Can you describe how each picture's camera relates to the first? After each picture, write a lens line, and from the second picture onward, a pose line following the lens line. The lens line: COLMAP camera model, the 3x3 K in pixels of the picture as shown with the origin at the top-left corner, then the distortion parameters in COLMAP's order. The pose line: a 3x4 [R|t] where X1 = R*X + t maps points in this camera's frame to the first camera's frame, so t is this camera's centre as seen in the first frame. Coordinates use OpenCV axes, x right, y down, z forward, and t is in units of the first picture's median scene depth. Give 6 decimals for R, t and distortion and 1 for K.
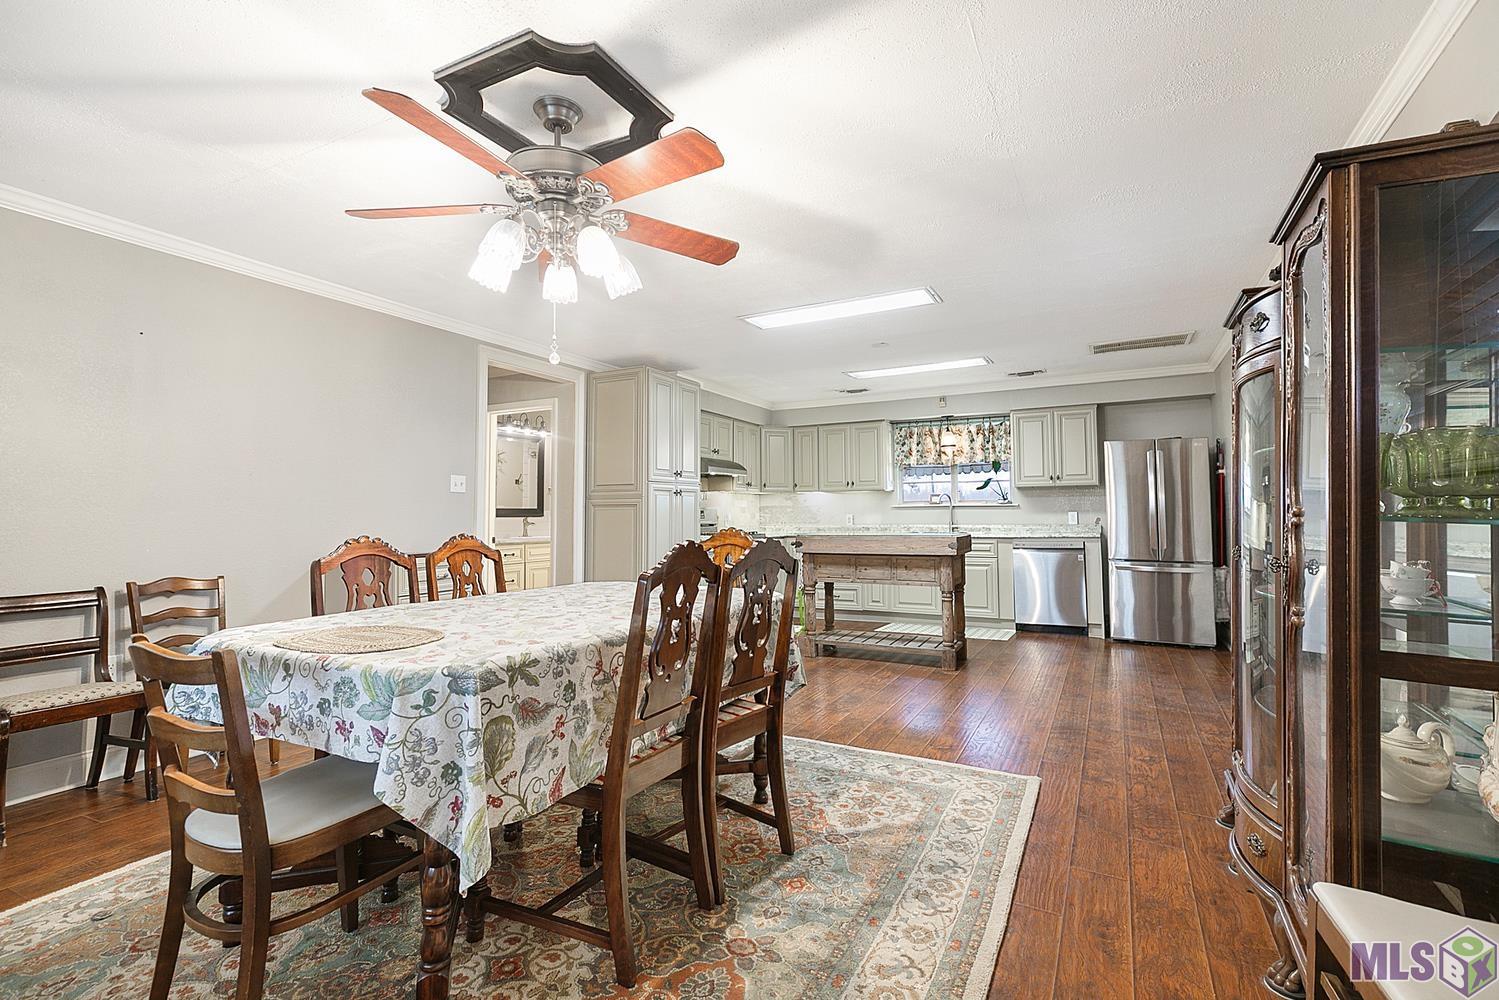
lens RADIAL K [[691.4, 0, 754.5], [0, 691.4, 499.9], [0, 0, 1]] dist [0.002530, 0.000423]
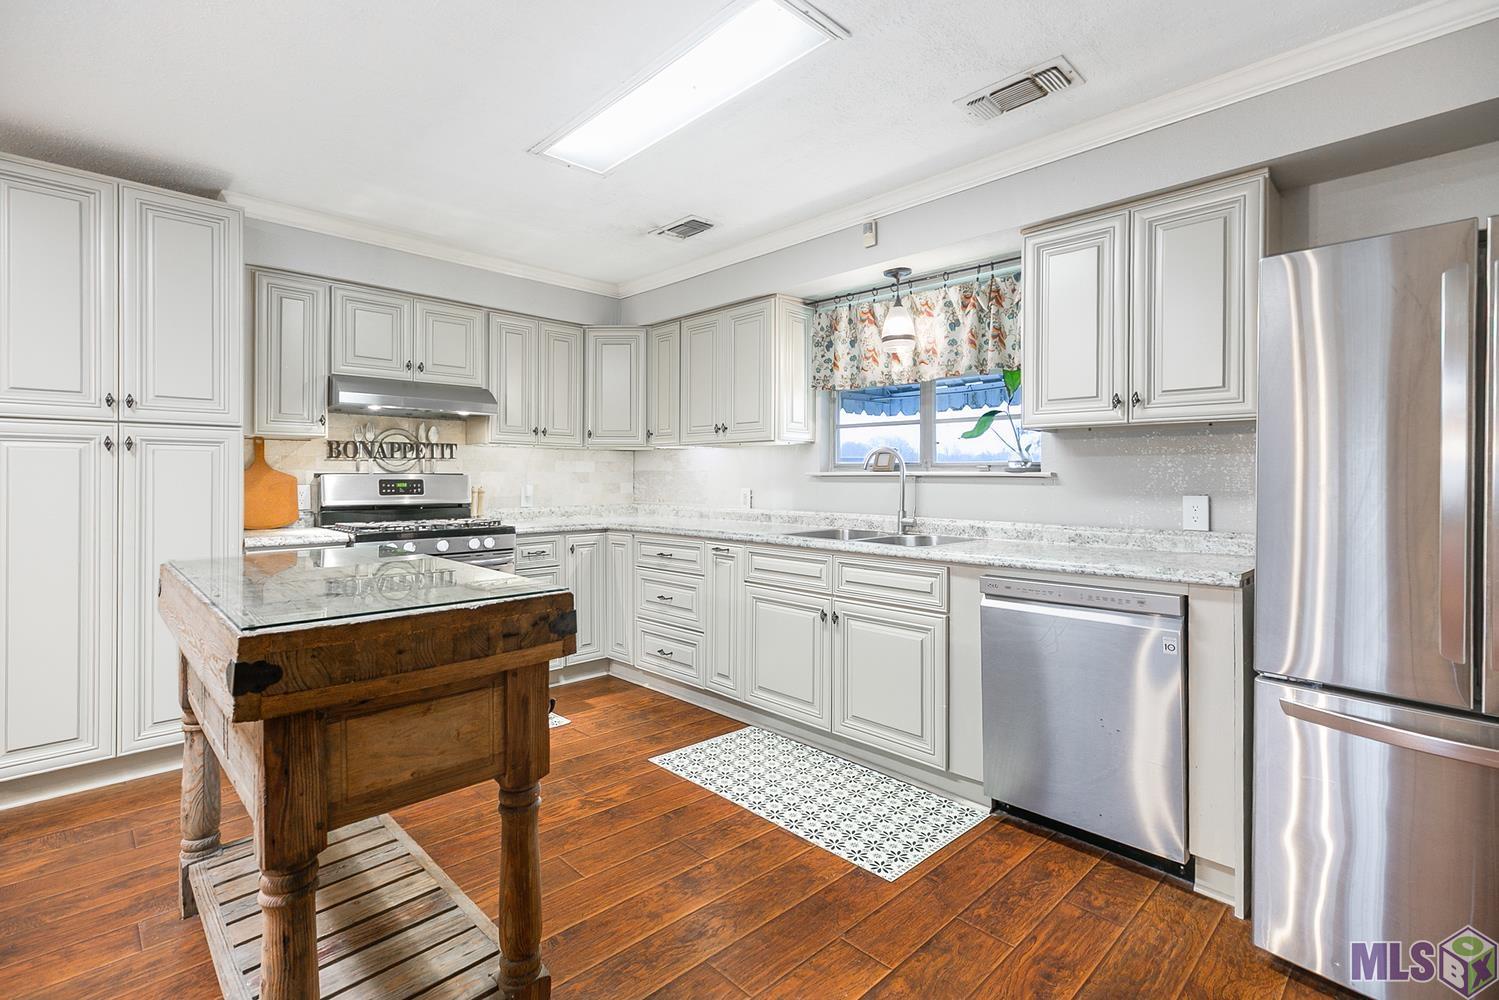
lens RADIAL K [[691.4, 0, 745.6], [0, 691.4, 485.7], [0, 0, 1]] dist [0.002530, 0.000423]
pose [[0.948318, 0.013753, -0.317025, 0.333257], [-0.002035, 0.999303, 0.037263, -0.000787], [0.317316, -0.034692, 0.947685, 0.551818]]
